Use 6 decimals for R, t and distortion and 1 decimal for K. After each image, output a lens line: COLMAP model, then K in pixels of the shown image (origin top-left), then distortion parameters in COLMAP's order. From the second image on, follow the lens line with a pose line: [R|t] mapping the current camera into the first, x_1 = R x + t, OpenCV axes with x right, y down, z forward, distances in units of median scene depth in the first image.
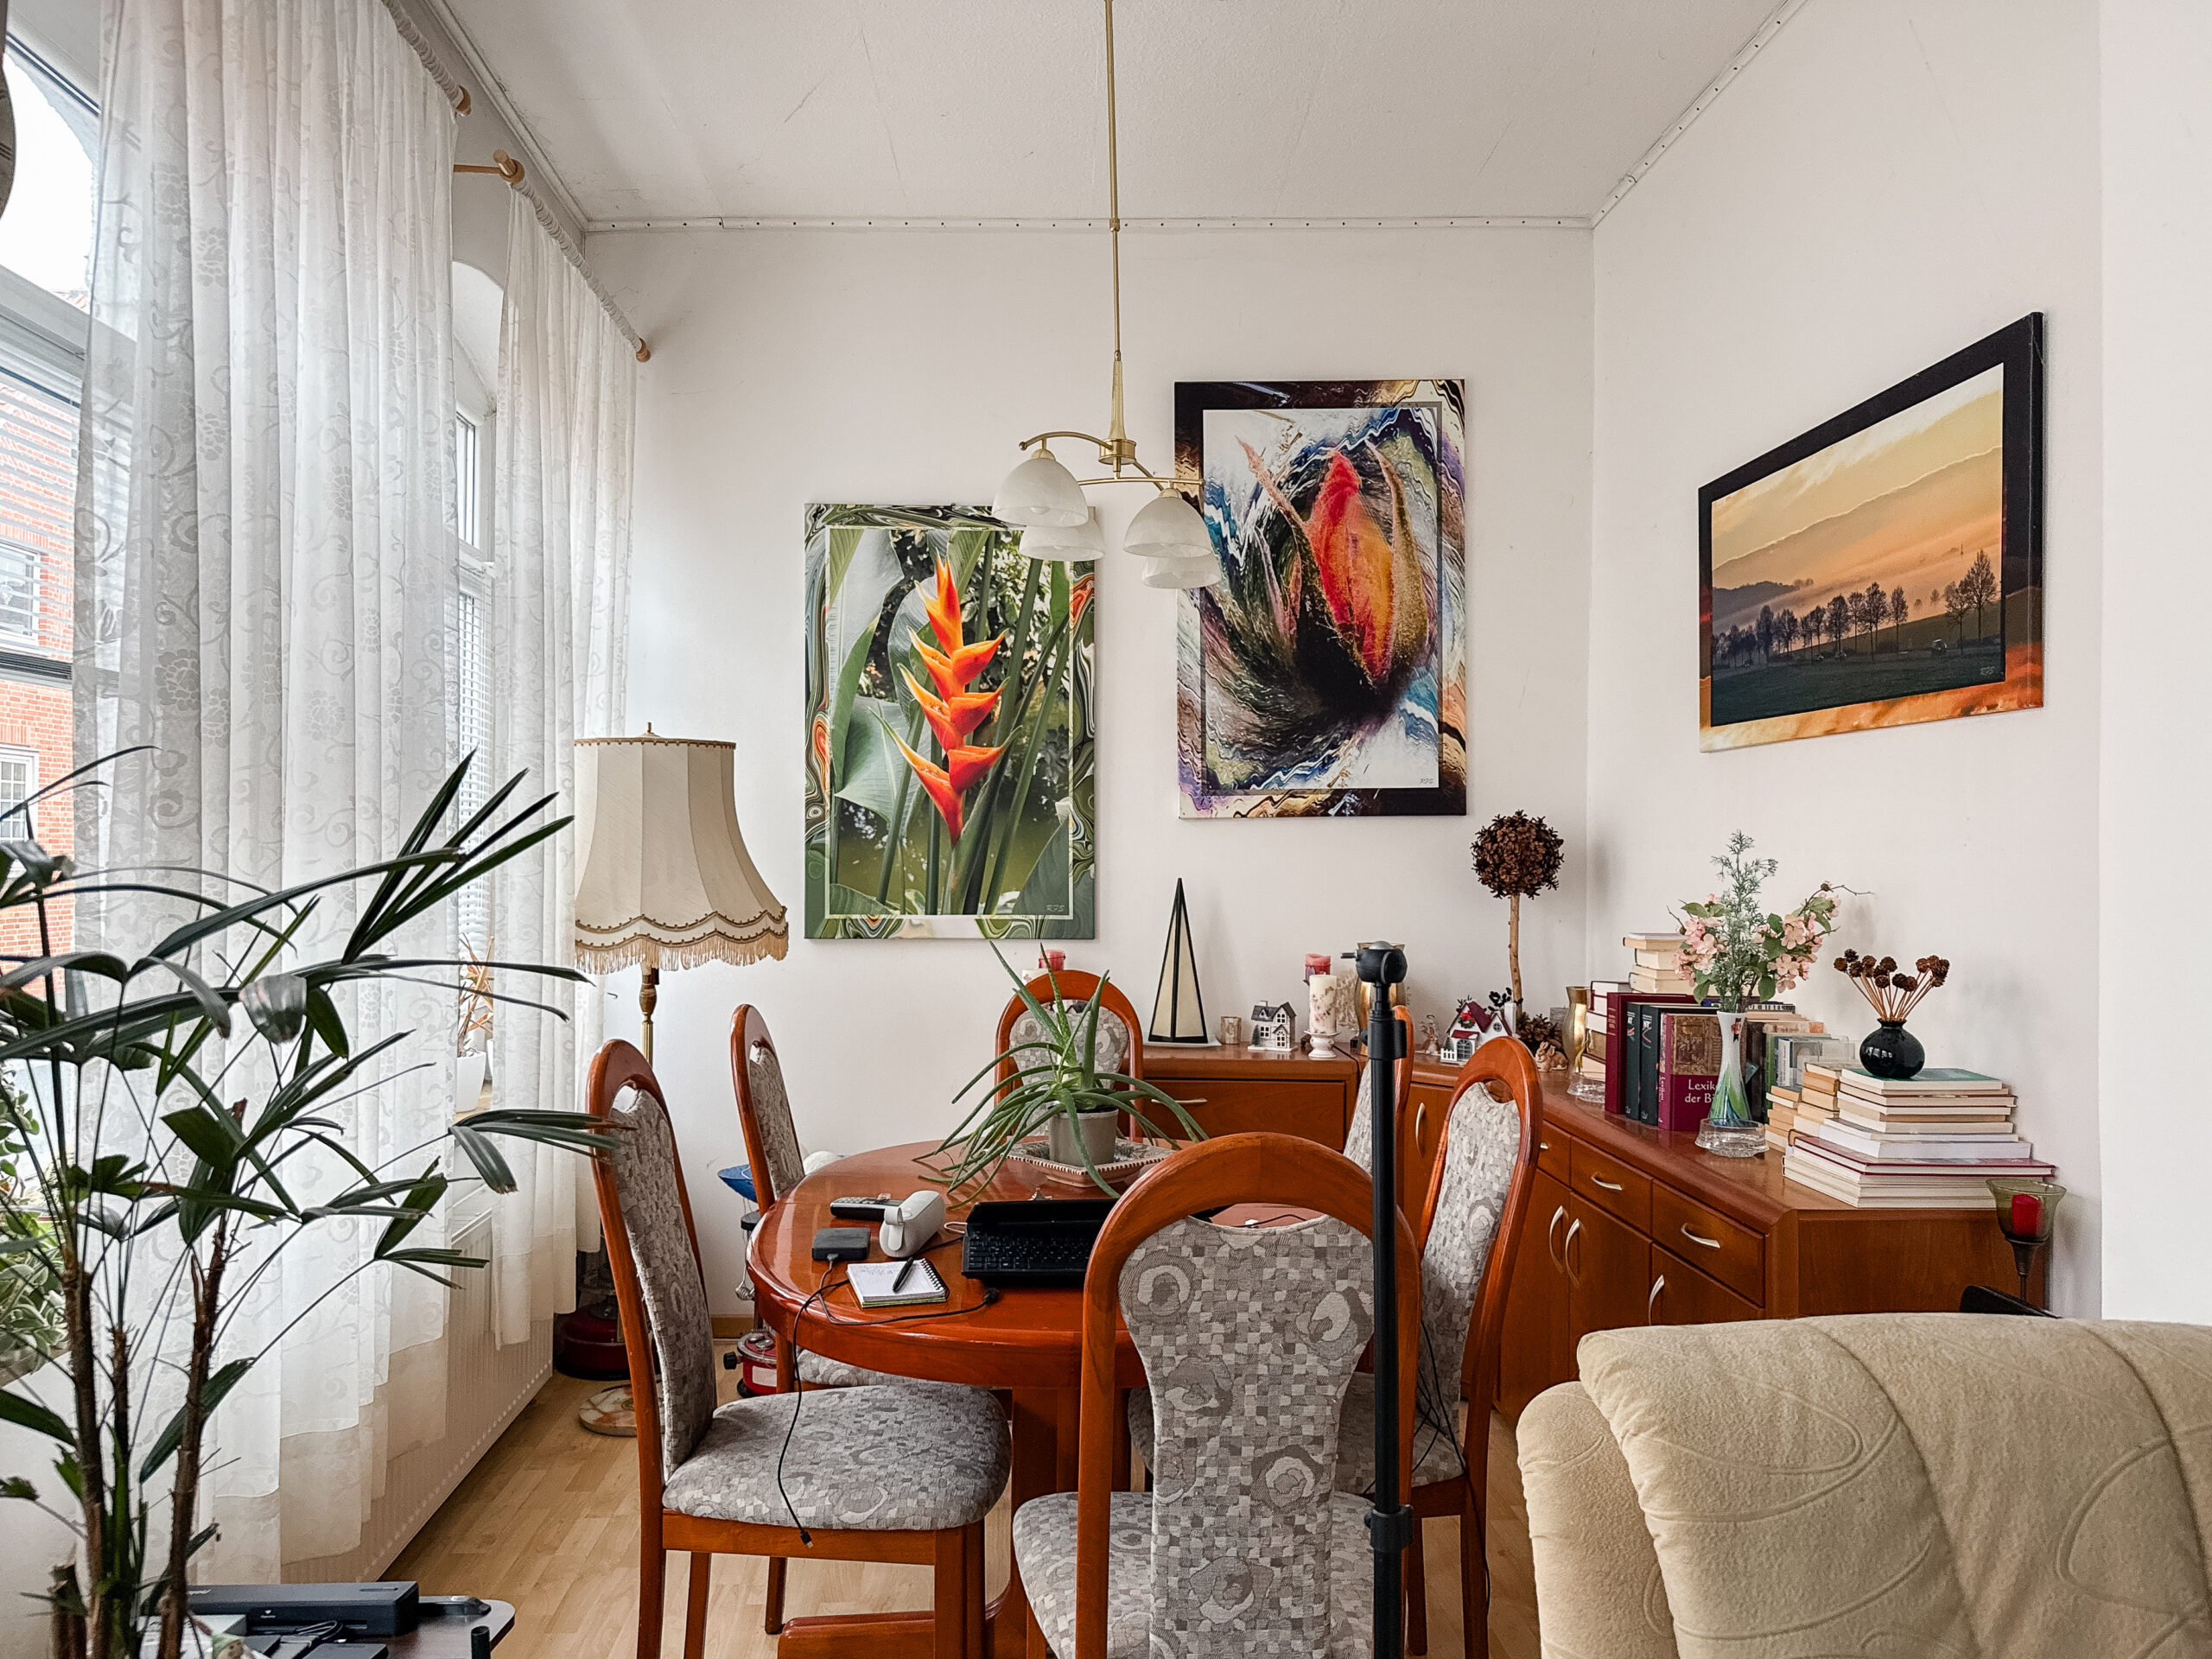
lens RADIAL K [[1572.8, 0, 1113.3], [0, 1572.8, 845.4], [0, 0, 1]] dist [0.145318, -0.213264]
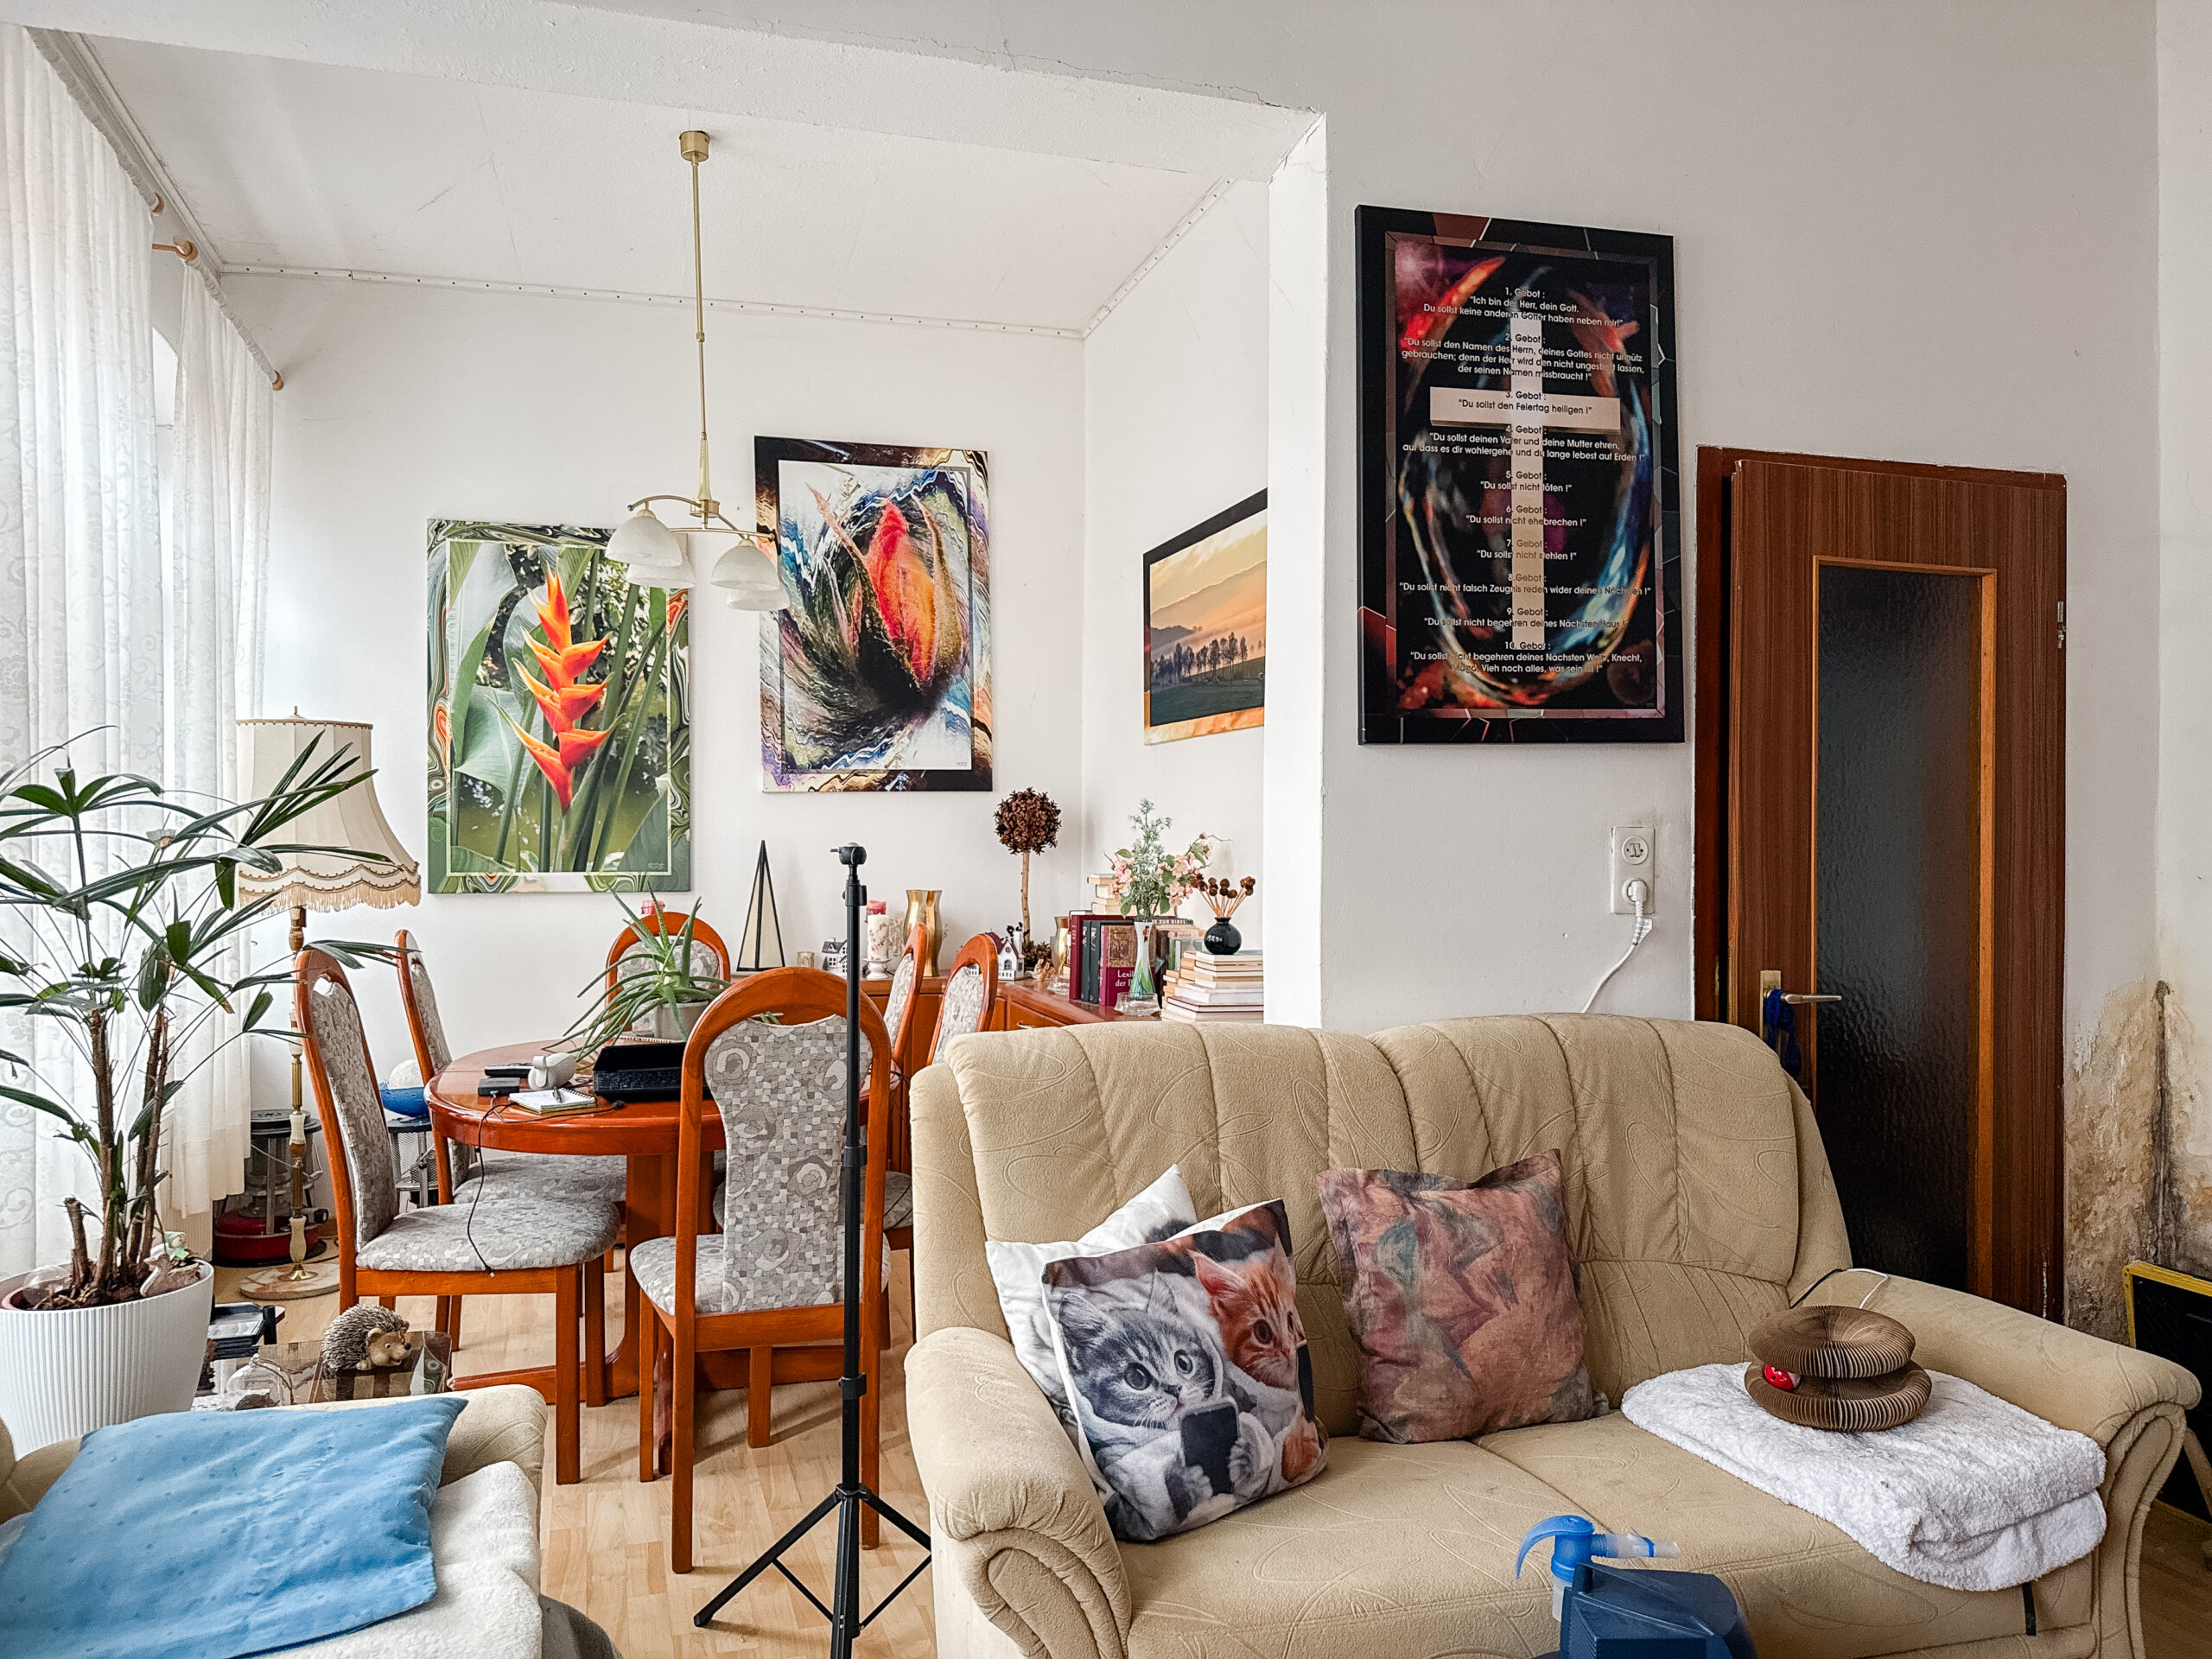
lens RADIAL K [[1572.8, 0, 1113.3], [0, 1572.8, 845.4], [0, 0, 1]] dist [0.145318, -0.213264]
pose [[0.969409, -0.002814, 0.245437, 0.004235], [0.001102, 0.999974, 0.007116, 0.016785], [-0.245450, -0.006628, 0.969387, -0.278170]]
